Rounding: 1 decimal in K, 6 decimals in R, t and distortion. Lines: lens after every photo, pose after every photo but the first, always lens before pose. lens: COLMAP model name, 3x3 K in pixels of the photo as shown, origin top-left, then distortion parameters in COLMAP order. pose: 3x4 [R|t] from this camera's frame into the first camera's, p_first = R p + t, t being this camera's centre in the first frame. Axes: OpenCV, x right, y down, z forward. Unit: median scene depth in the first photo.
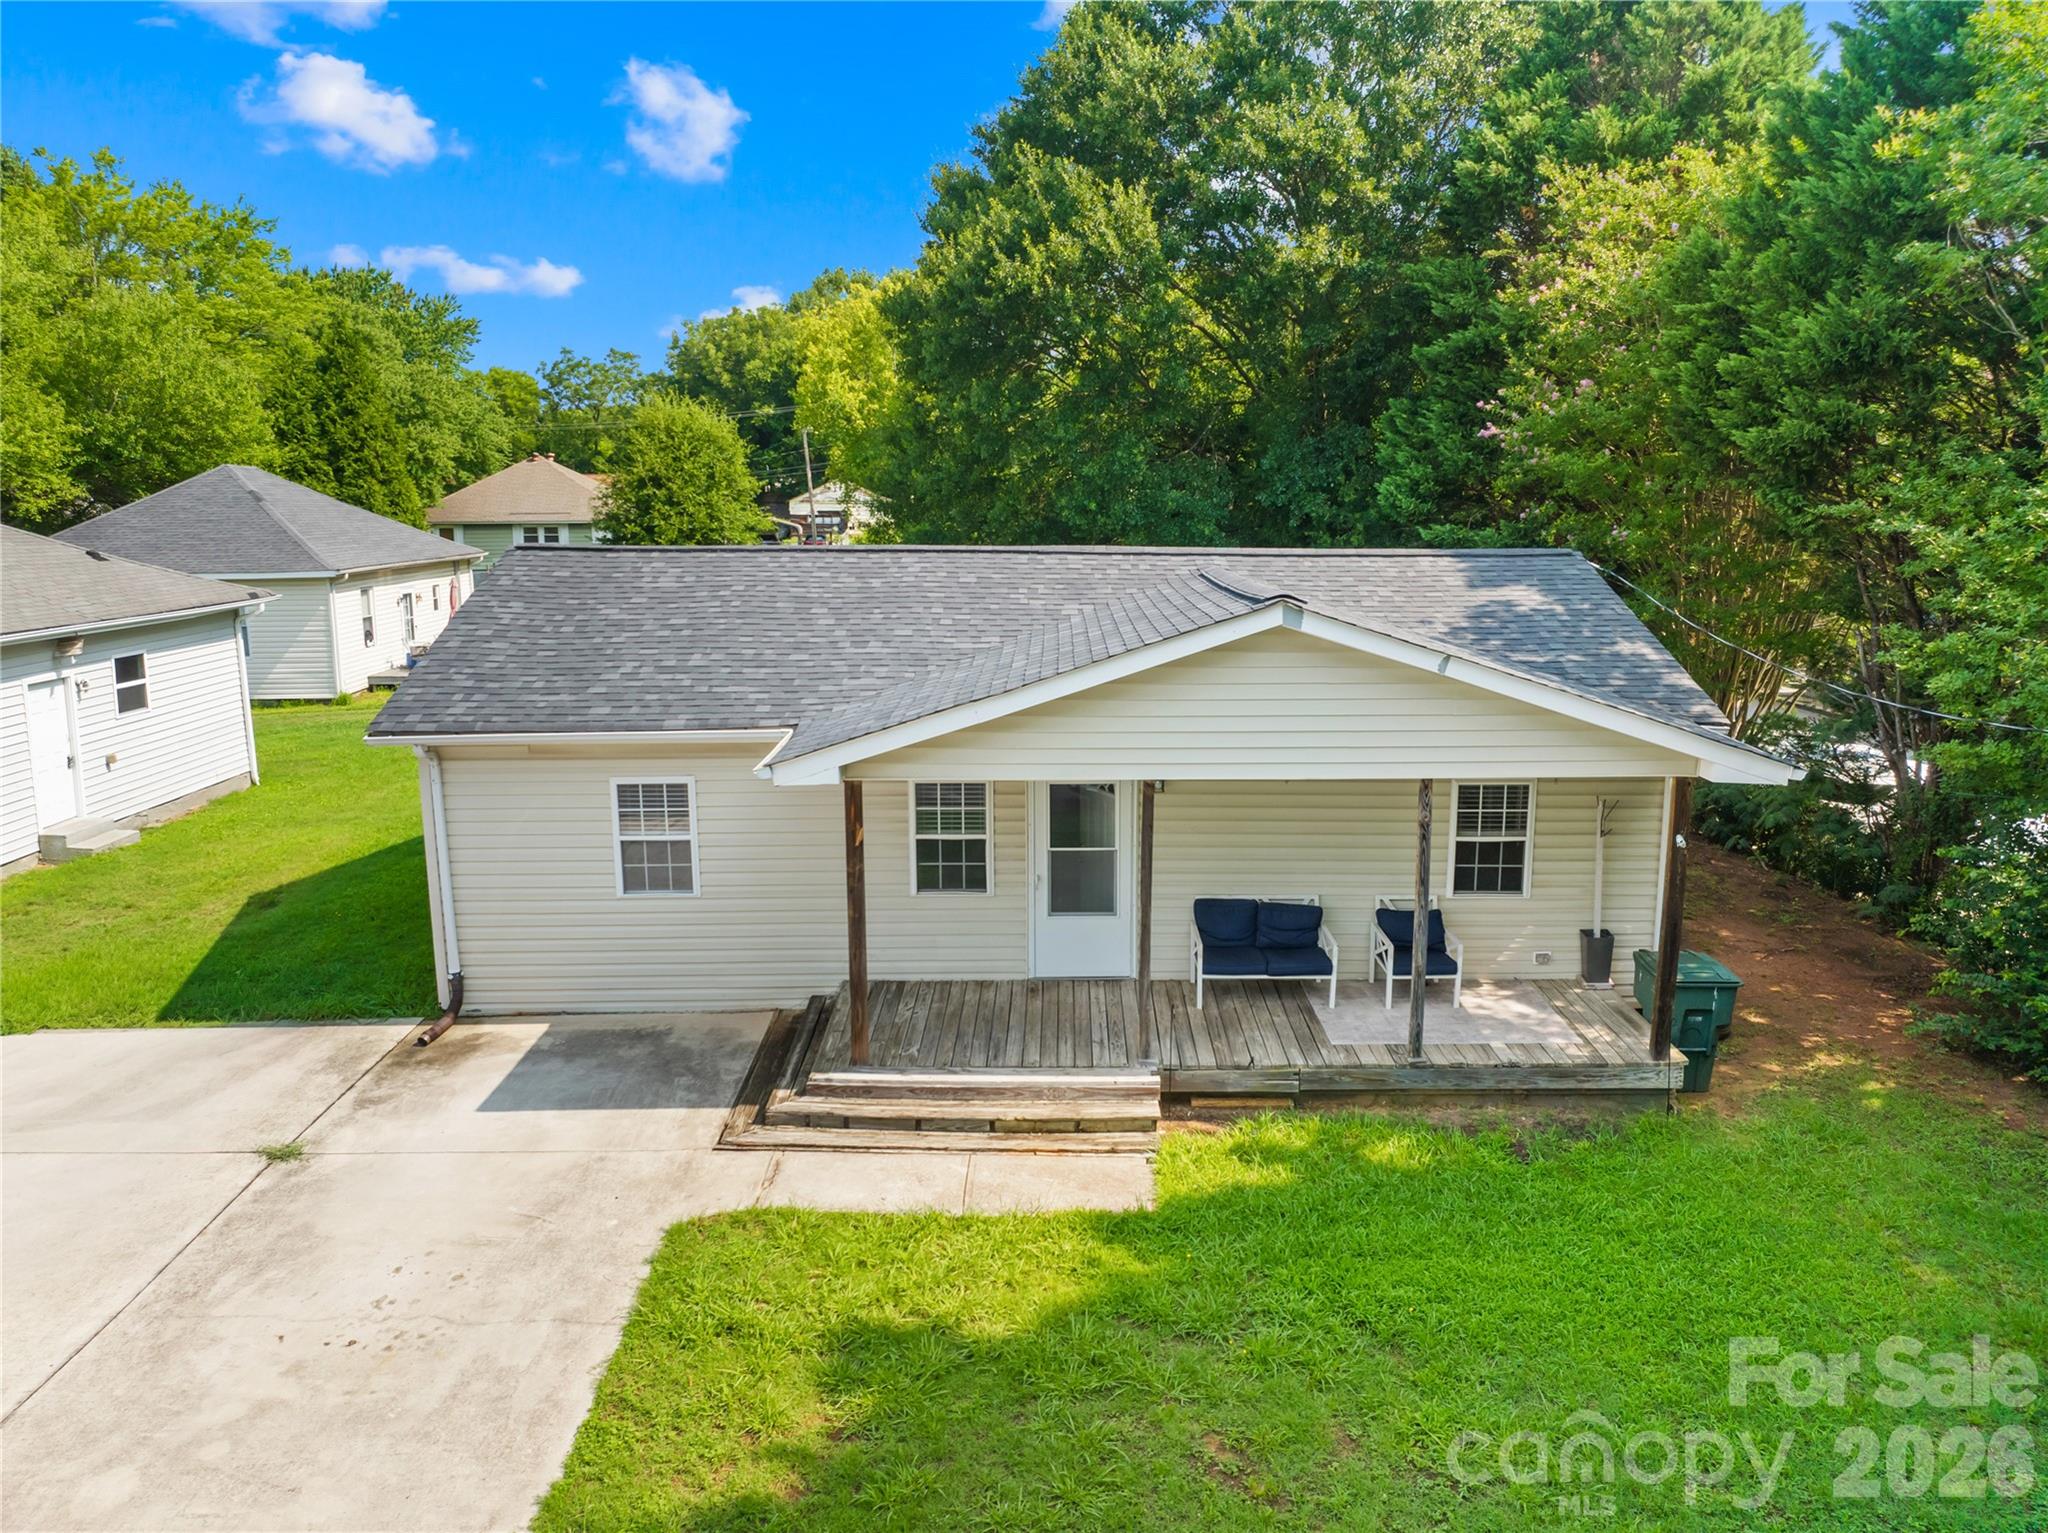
lens RADIAL K [[1338.4, 0, 1024.0], [0, 1338.4, 766.5], [0, 0, 1]] dist [-0.034770, -0.002010]
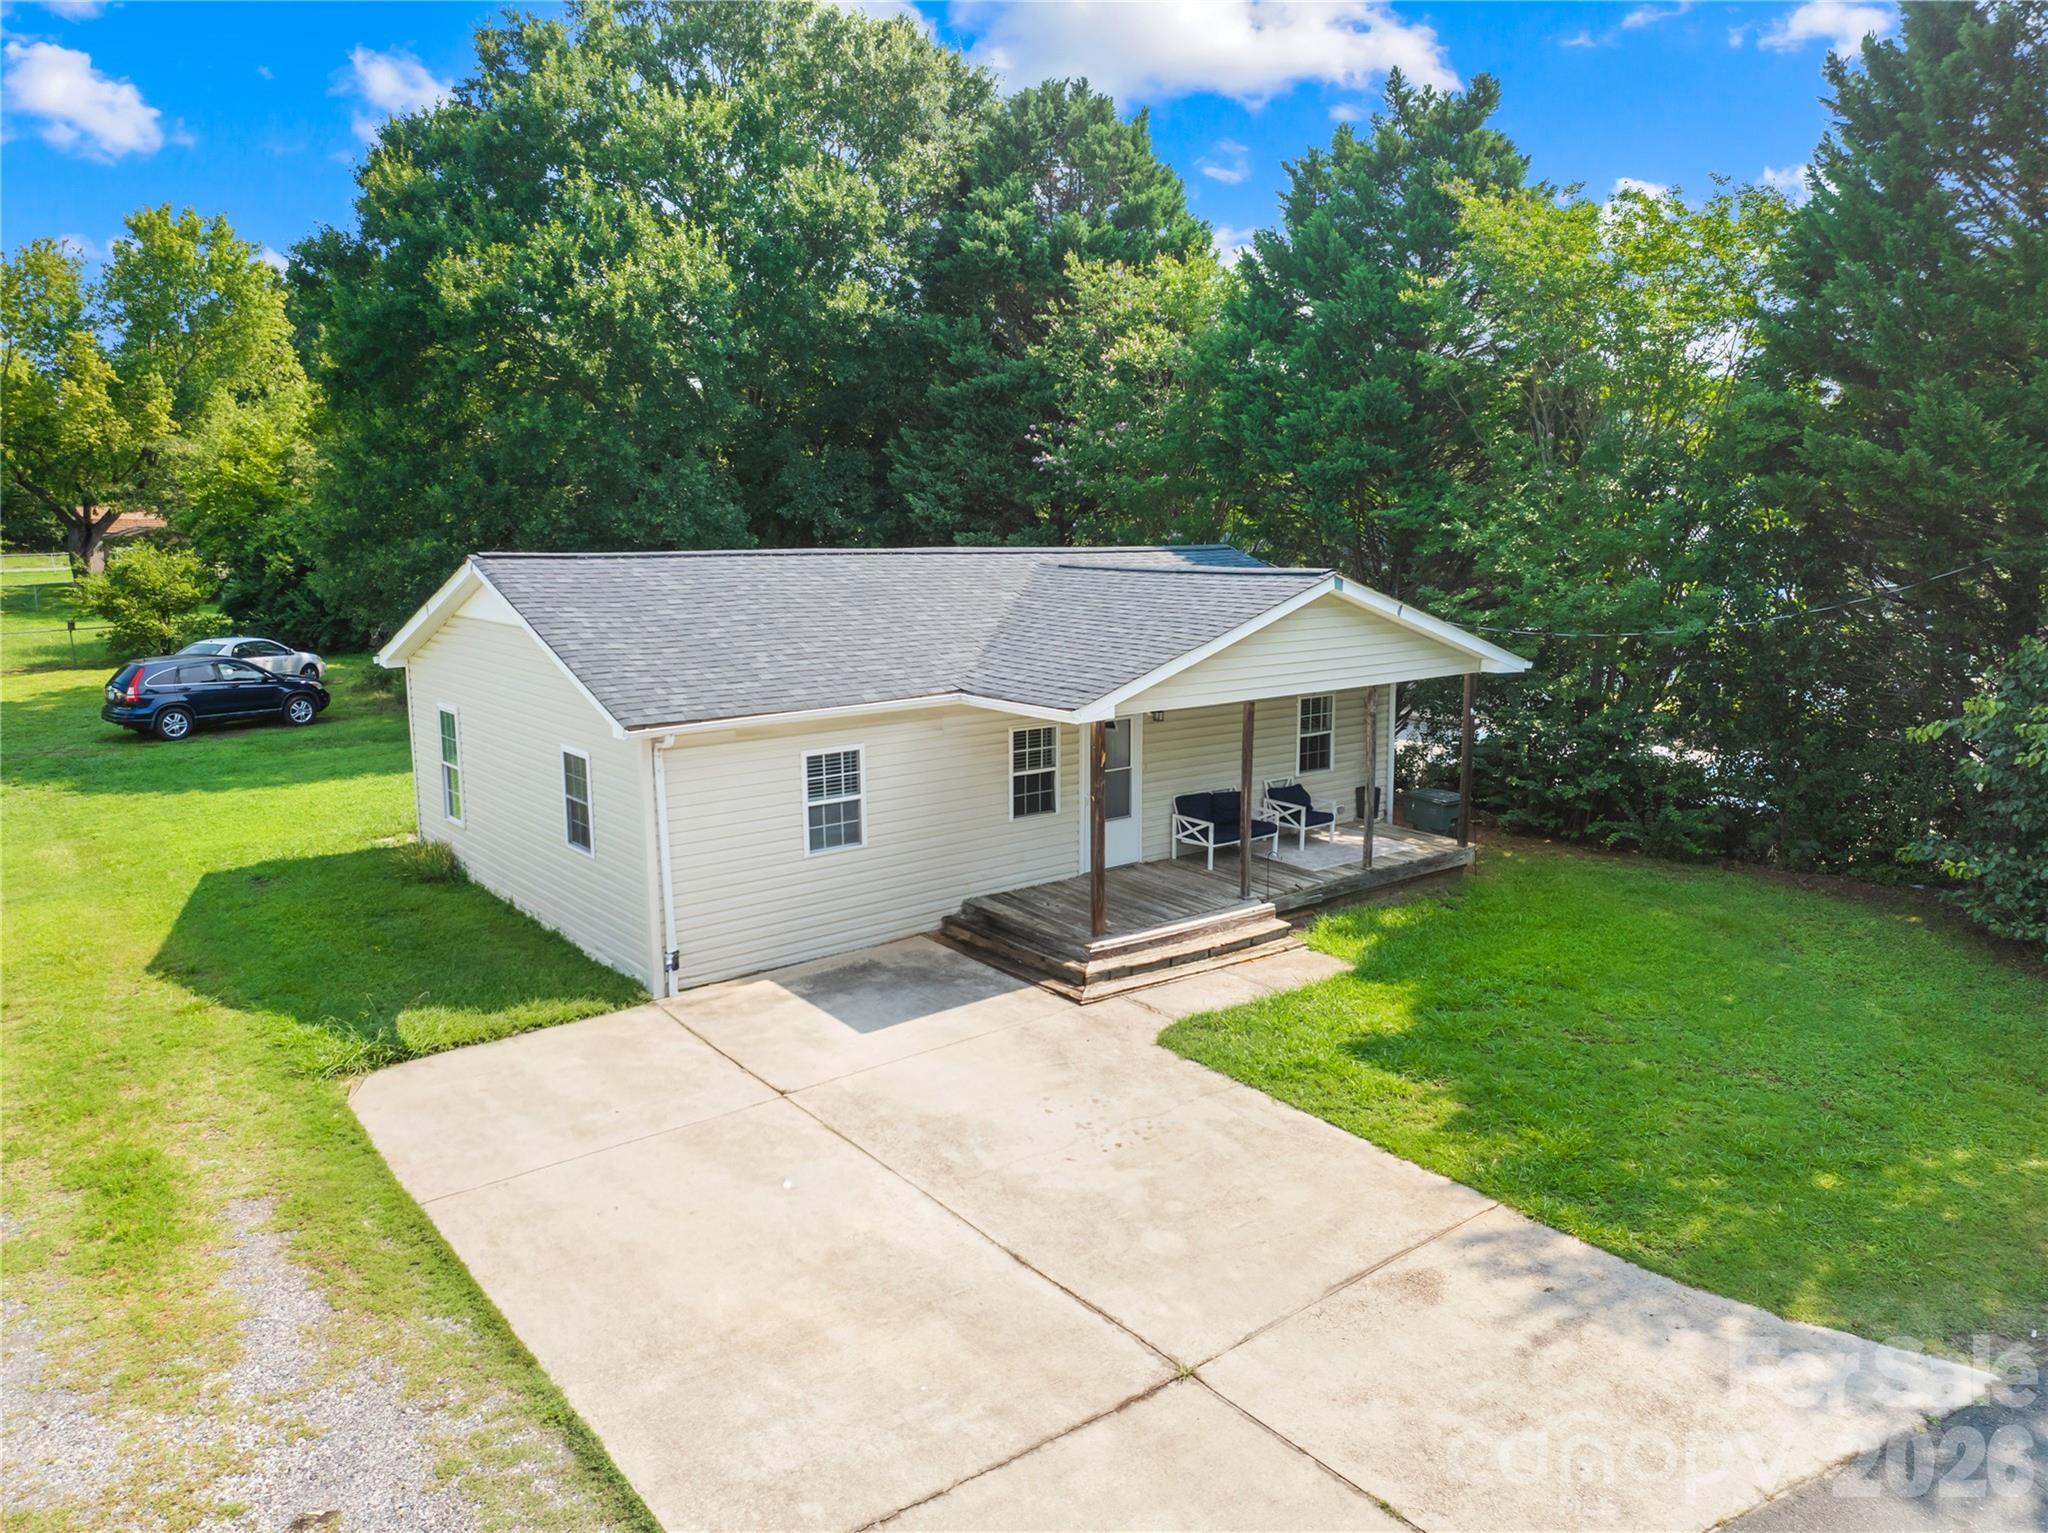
lens RADIAL K [[1338.4, 0, 1024.0], [0, 1338.4, 766.5], [0, 0, 1]] dist [-0.034770, -0.002010]
pose [[0.796538, -0.106200, 0.595188, -0.946429], [0.107132, 0.993666, 0.033927, 0.003645], [-0.595021, 0.036739, 0.802870, -0.025366]]
